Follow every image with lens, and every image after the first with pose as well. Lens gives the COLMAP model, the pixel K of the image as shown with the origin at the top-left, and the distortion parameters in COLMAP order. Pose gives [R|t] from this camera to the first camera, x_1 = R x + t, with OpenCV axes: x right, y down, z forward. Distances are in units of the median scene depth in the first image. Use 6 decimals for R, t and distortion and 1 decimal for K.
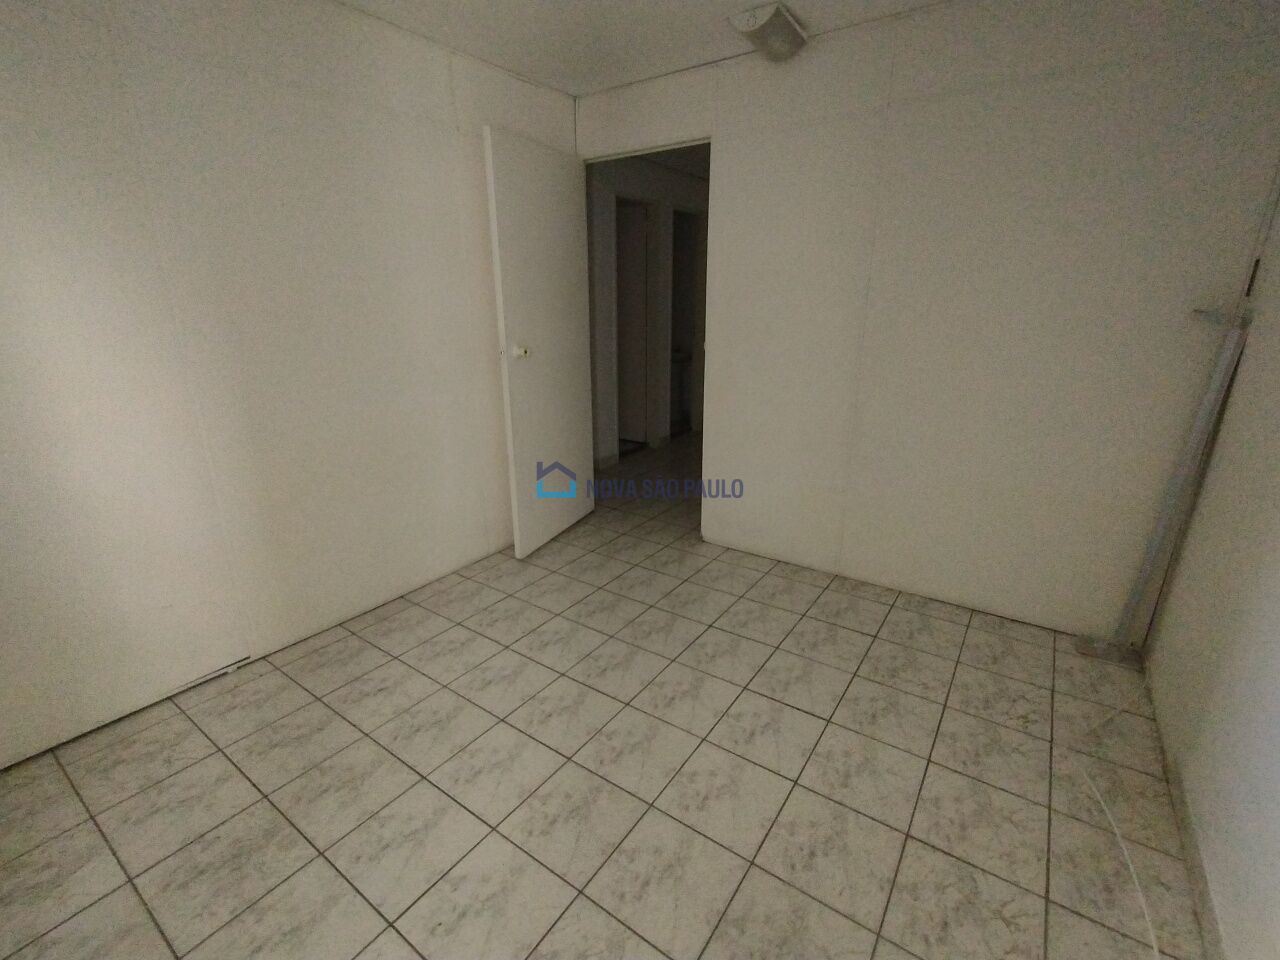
lens RADIAL K [[578.3, 0, 634.2], [0, 578.3, 481.3], [0, 0, 1]] dist [-0.001988, 0.000184]
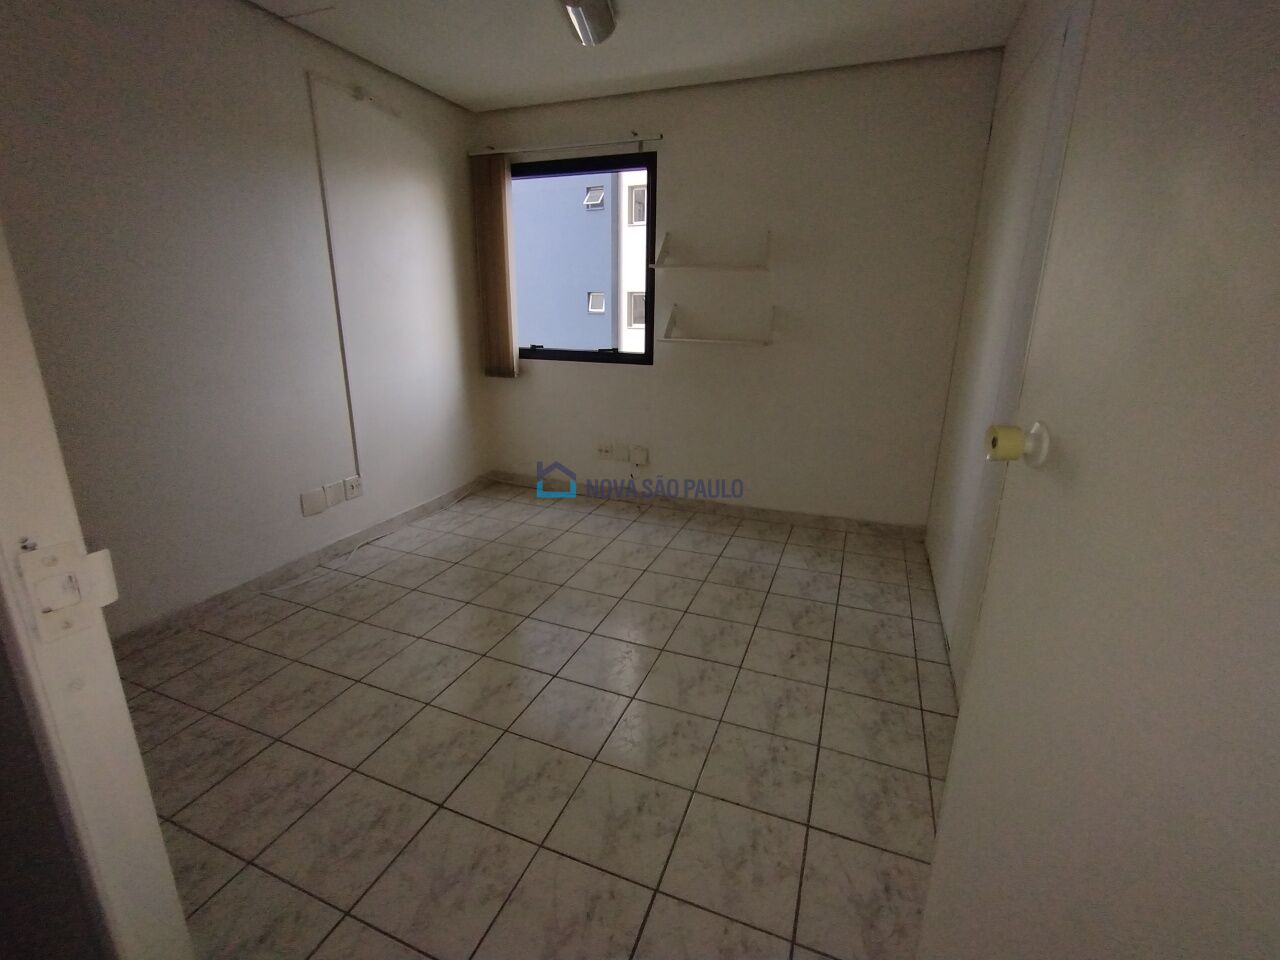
lens RADIAL K [[578.3, 0, 643.5], [0, 578.3, 480.3], [0, 0, 1]] dist [-0.001988, 0.000184]
pose [[-0.967815, 0.066482, -0.242722, 0.069221], [-0.085155, 0.821072, 0.564437, -0.541177], [0.236817, 0.566940, -0.788985, 1.816731]]
